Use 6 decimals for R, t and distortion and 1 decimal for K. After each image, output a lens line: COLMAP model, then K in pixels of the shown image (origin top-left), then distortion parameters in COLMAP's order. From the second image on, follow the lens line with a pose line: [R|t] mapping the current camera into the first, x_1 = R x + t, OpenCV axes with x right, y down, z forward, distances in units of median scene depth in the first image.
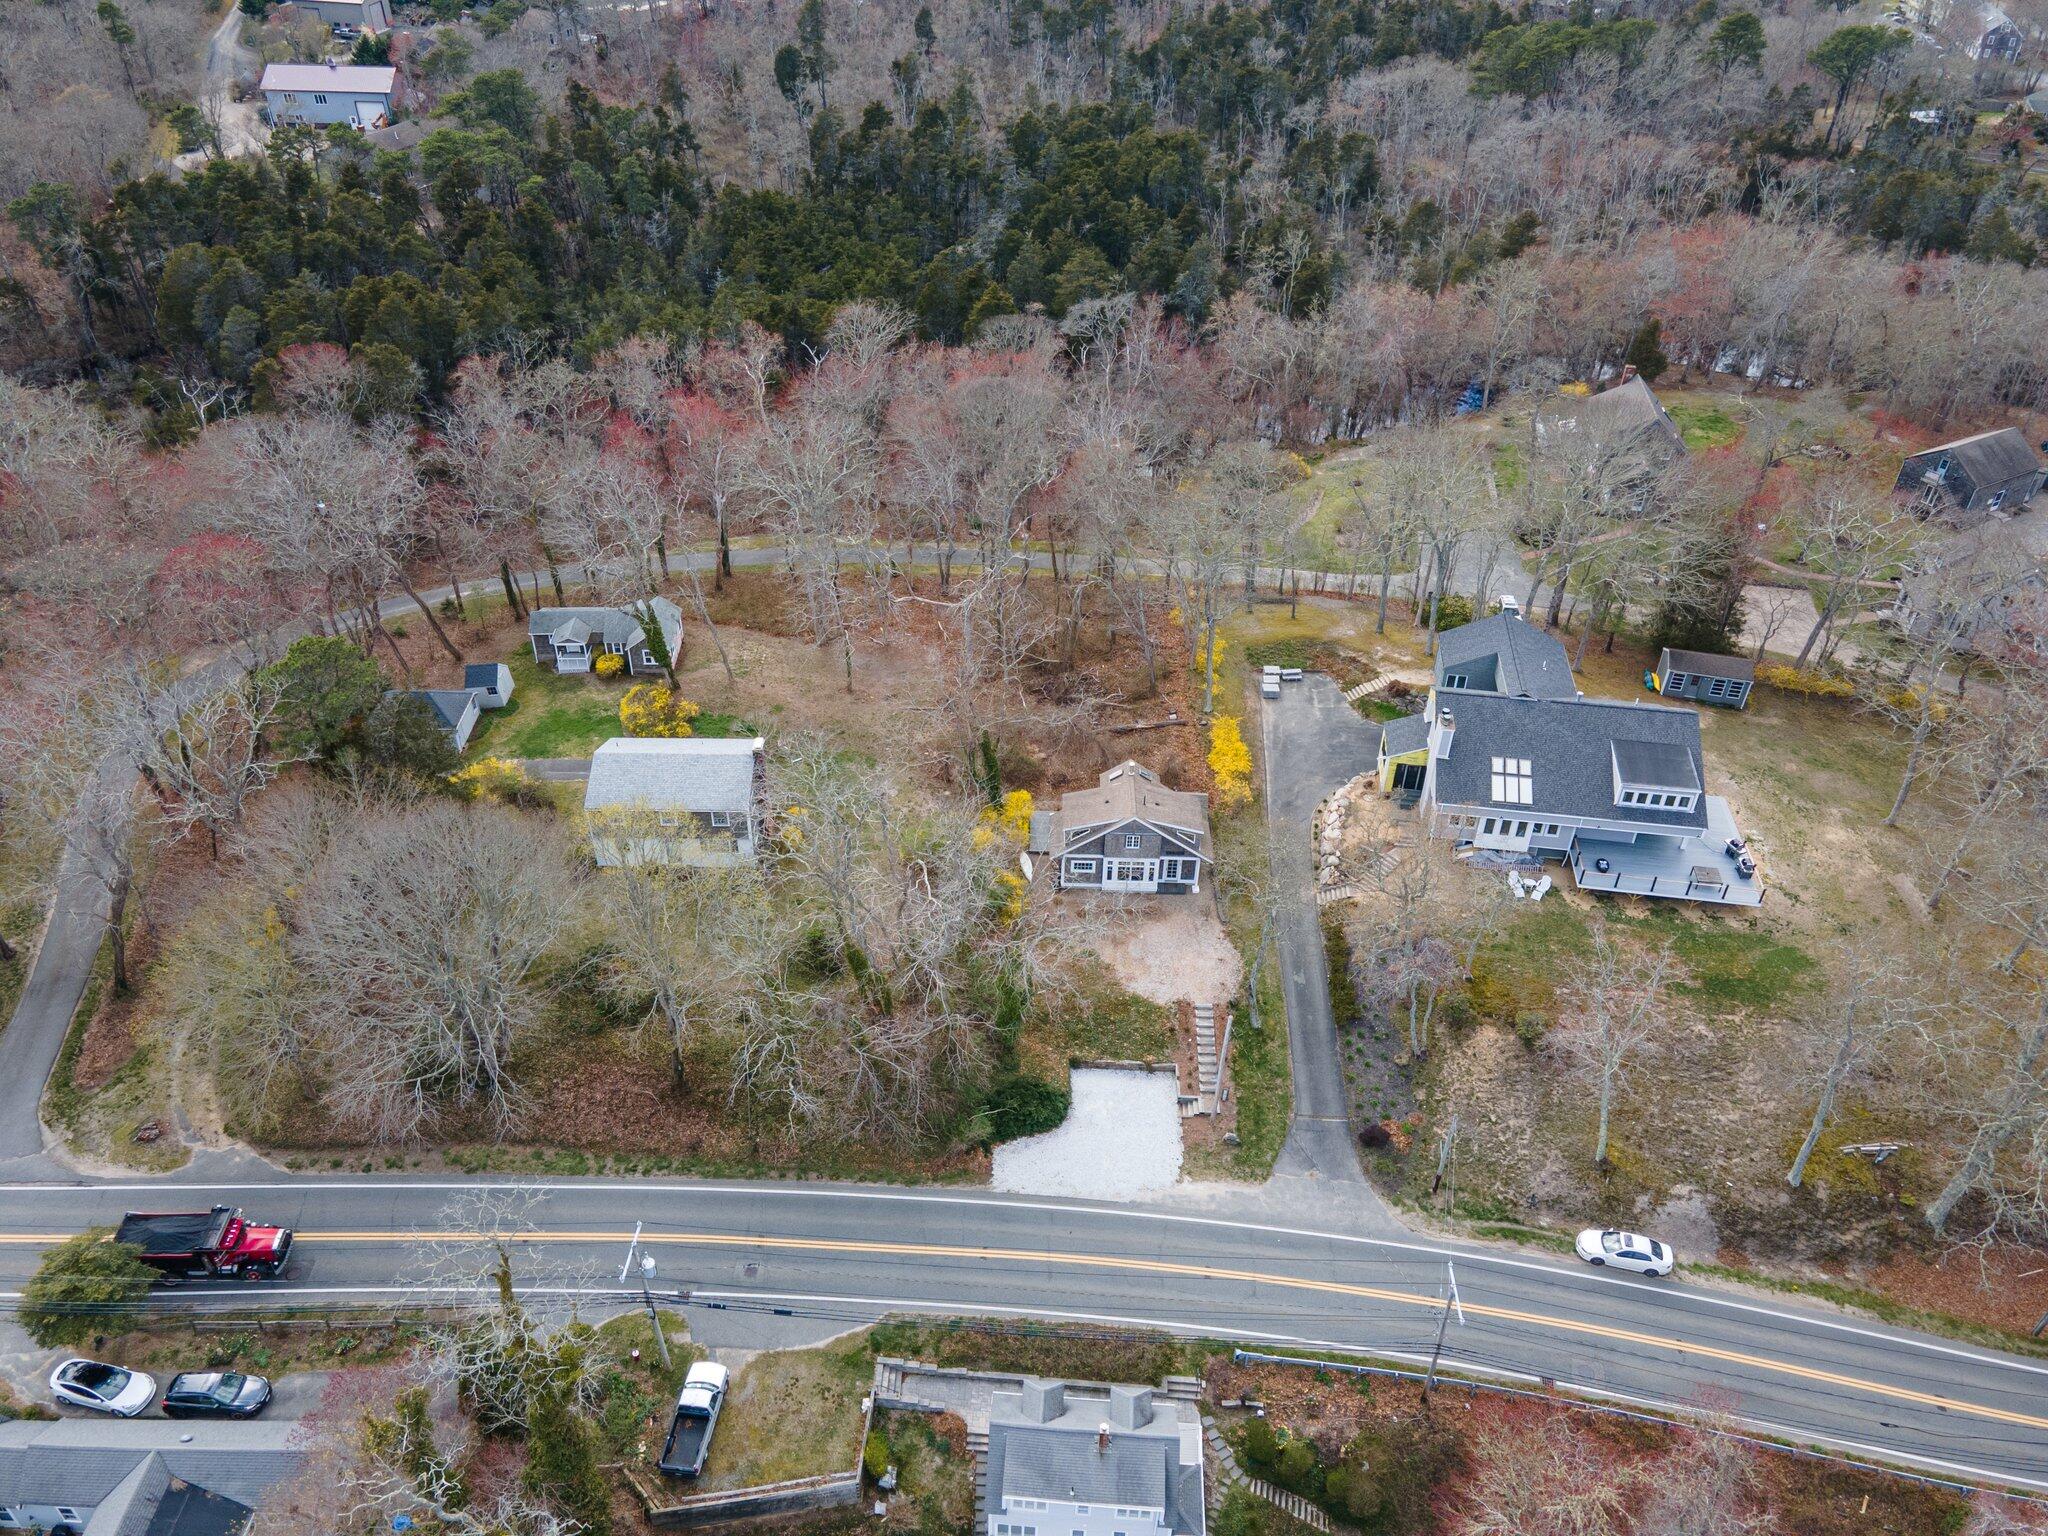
lens RADIAL K [[1477.4, 0, 1027.8], [0, 1477.4, 812.3], [0, 0, 1]] dist [0.027520, 0.056360]
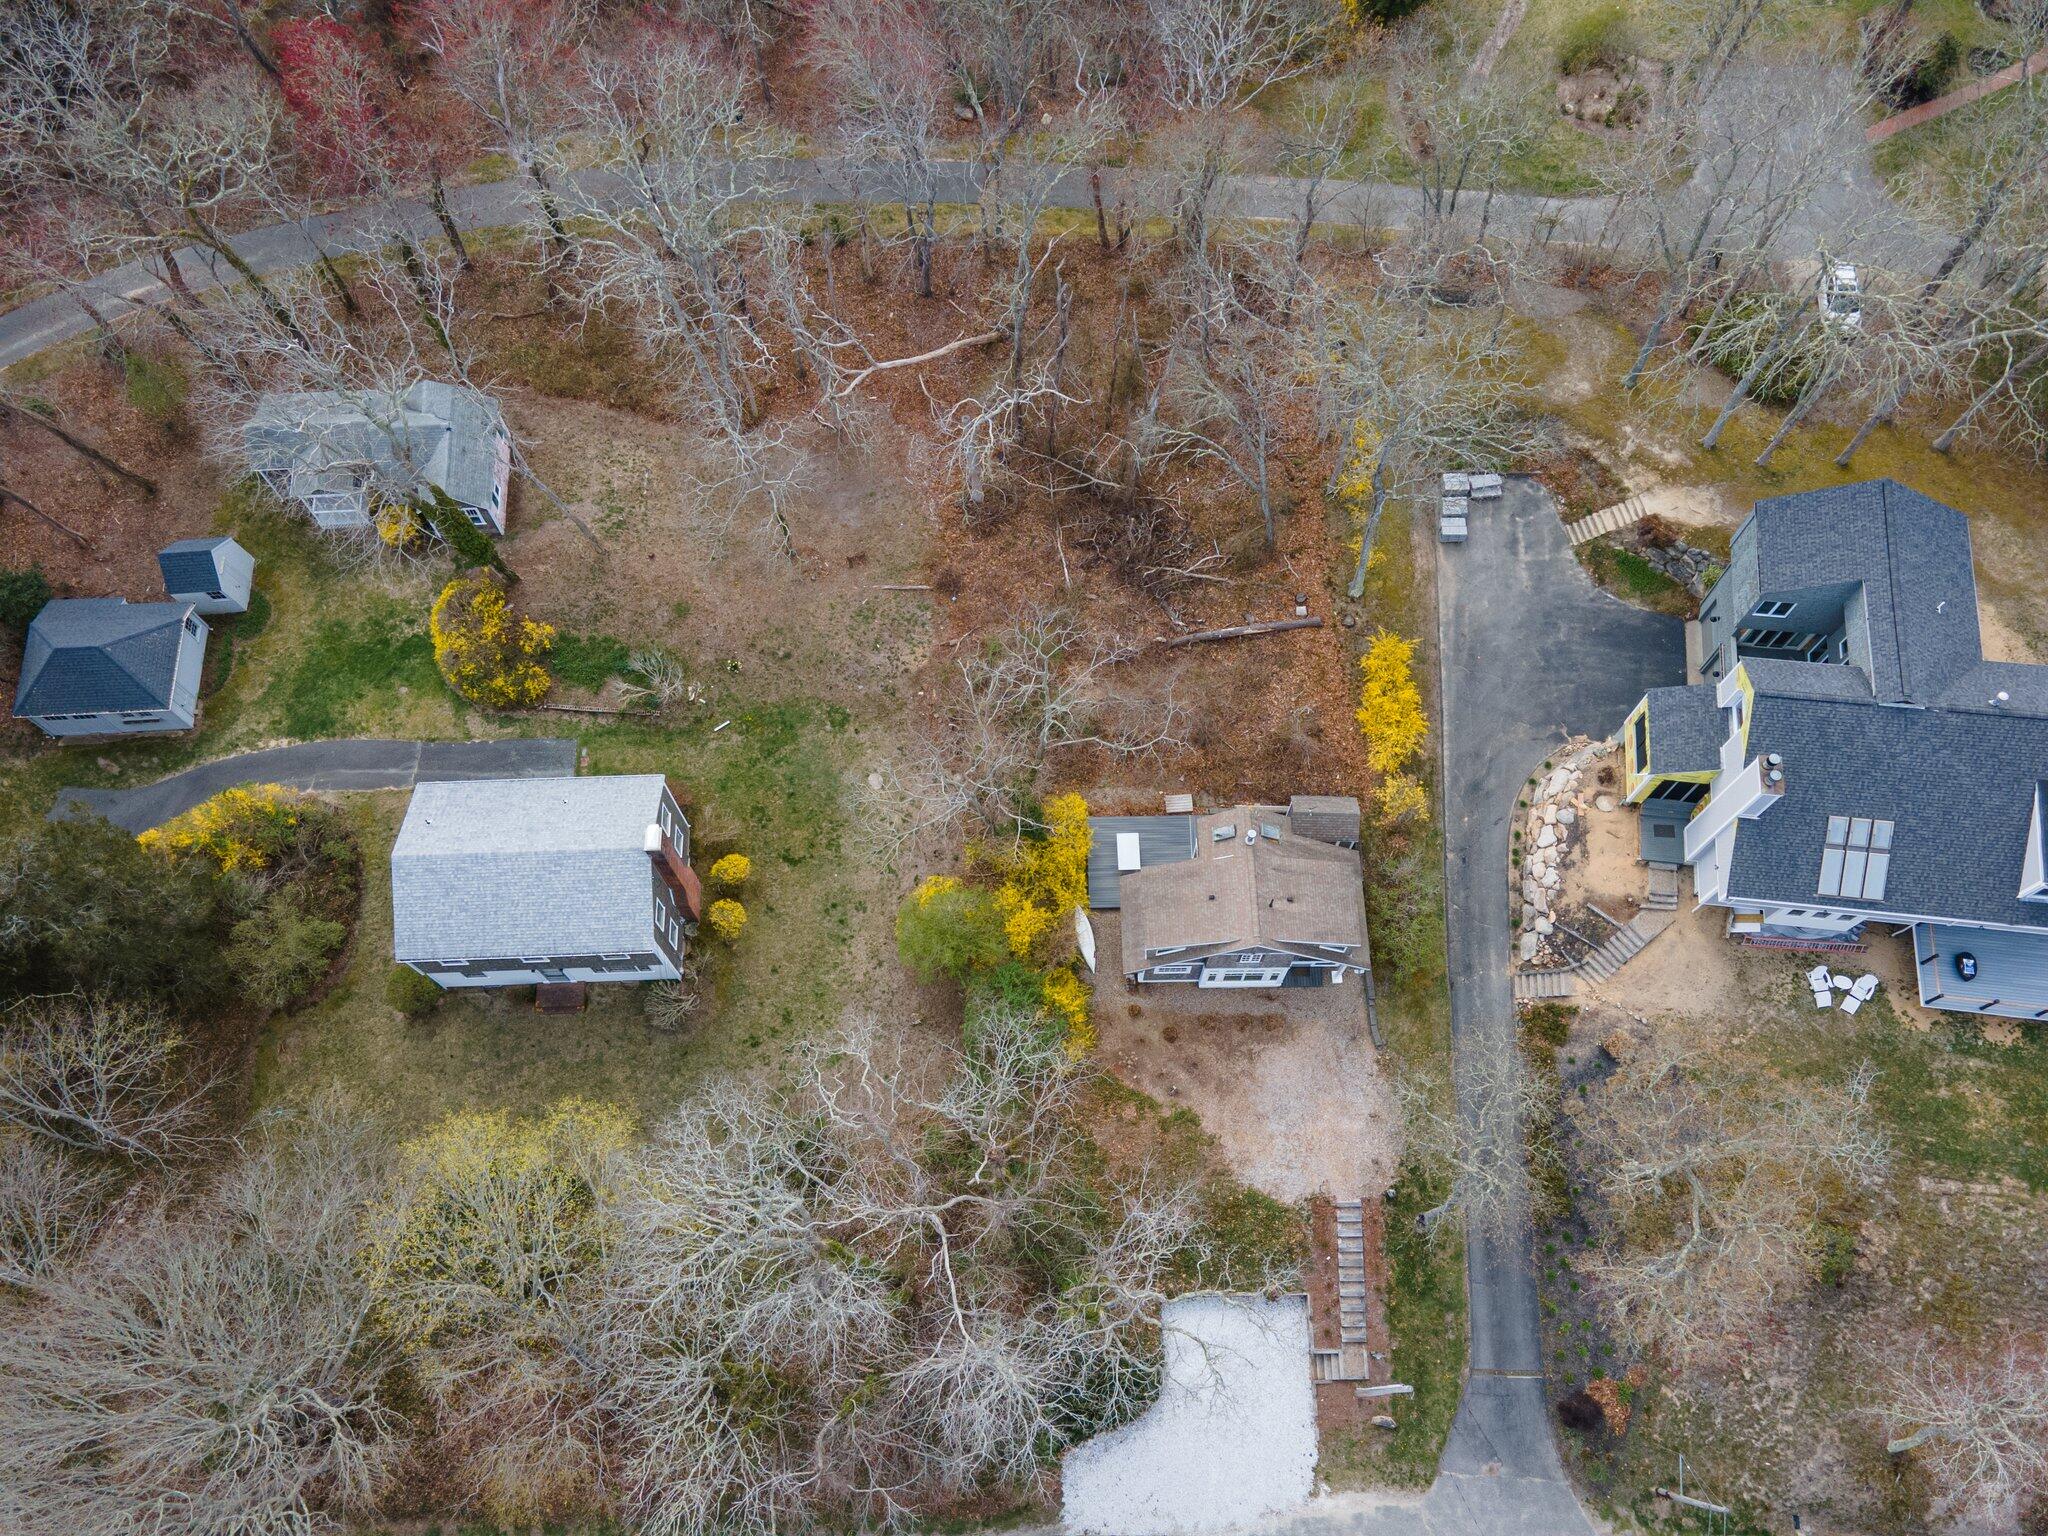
lens RADIAL K [[1477.4, 0, 1082.7], [0, 1477.4, 895.7], [0, 0, 1]] dist [0.027520, 0.056360]
pose [[0.999216, -0.039314, 0.004606, -0.004320], [0.031033, 0.850312, 0.525364, -0.322043], [-0.024571, -0.524809, 0.850865, 0.421756]]
